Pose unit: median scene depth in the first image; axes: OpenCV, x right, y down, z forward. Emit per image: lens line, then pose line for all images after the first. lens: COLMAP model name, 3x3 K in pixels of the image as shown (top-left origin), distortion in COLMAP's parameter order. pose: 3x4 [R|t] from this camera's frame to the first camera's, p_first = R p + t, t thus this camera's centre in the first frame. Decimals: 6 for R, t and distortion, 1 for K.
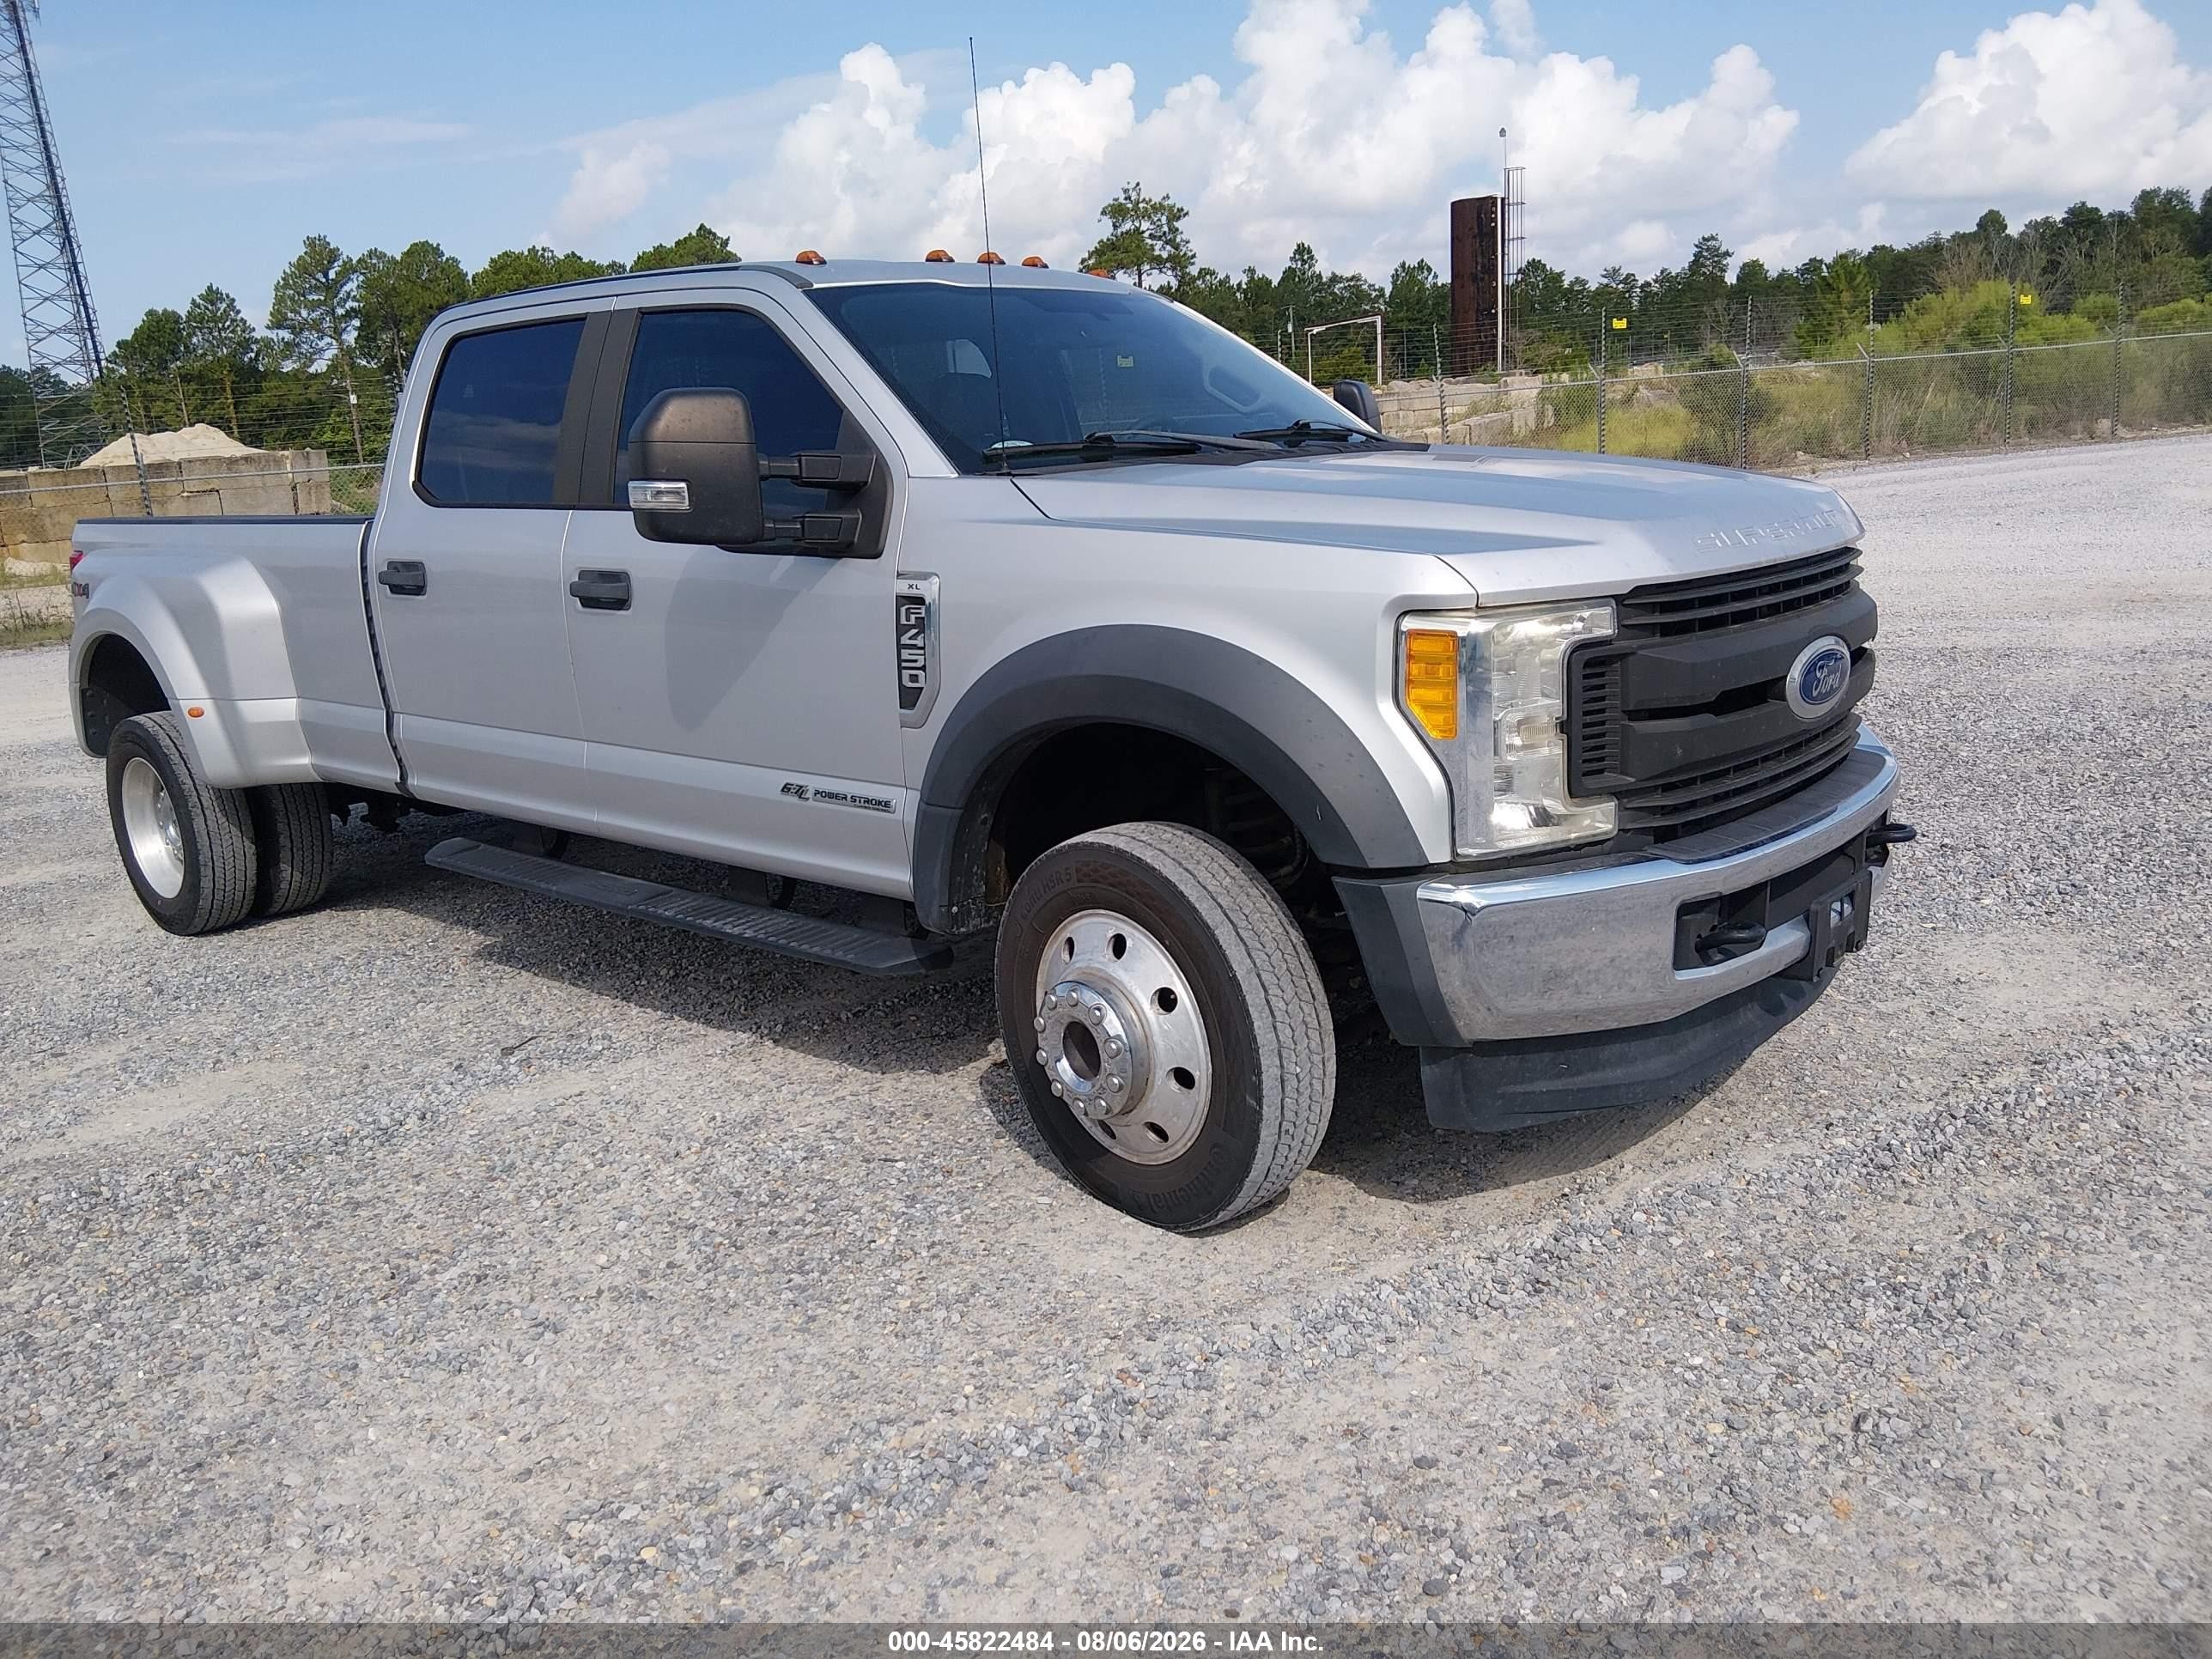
lens RADIAL K [[1842.1, 0, 1102.1], [0, 1842.1, 840.0], [0, 0, 1]] dist [0.010928, 0.009666]
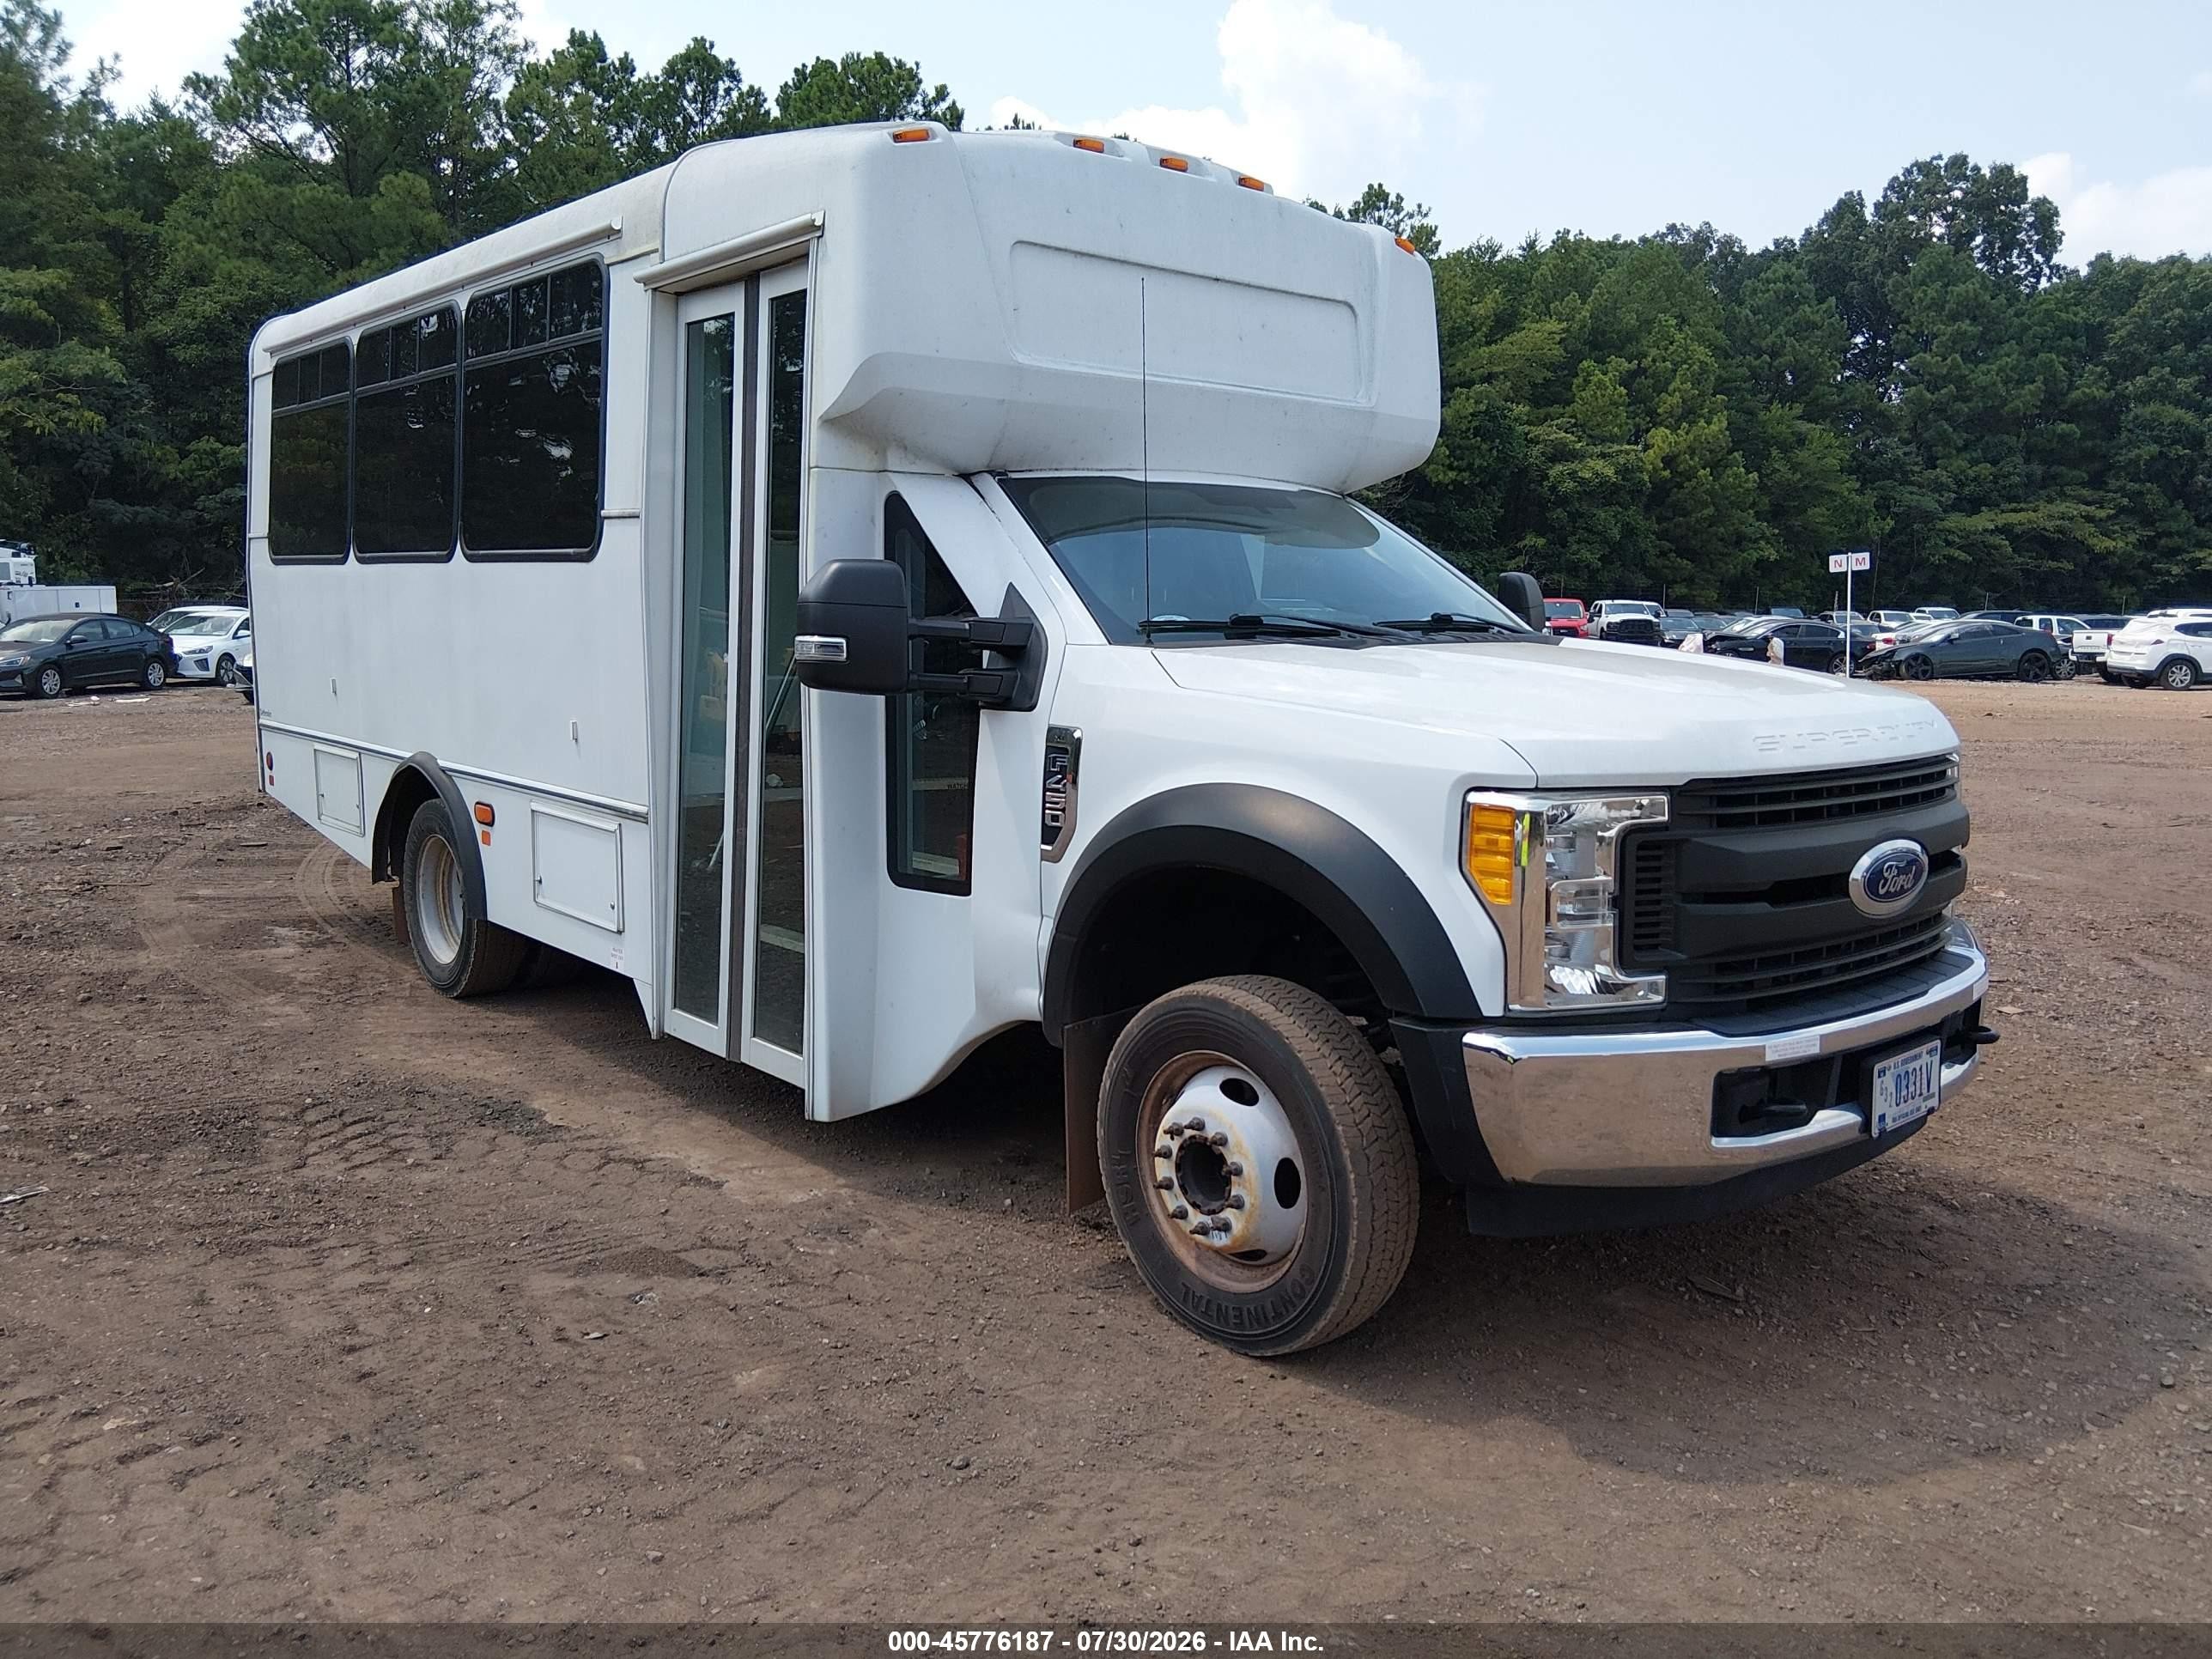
lens RADIAL K [[1842.1, 0, 1096.6], [0, 1842.1, 823.4], [0, 0, 1]] dist [0.010928, 0.009666]
pose [[0.988445, 0.071659, -0.133573, 0.077541], [-0.084046, 0.992432, -0.089523, 0.014460], [0.126147, 0.099714, 0.986987, -0.110926]]
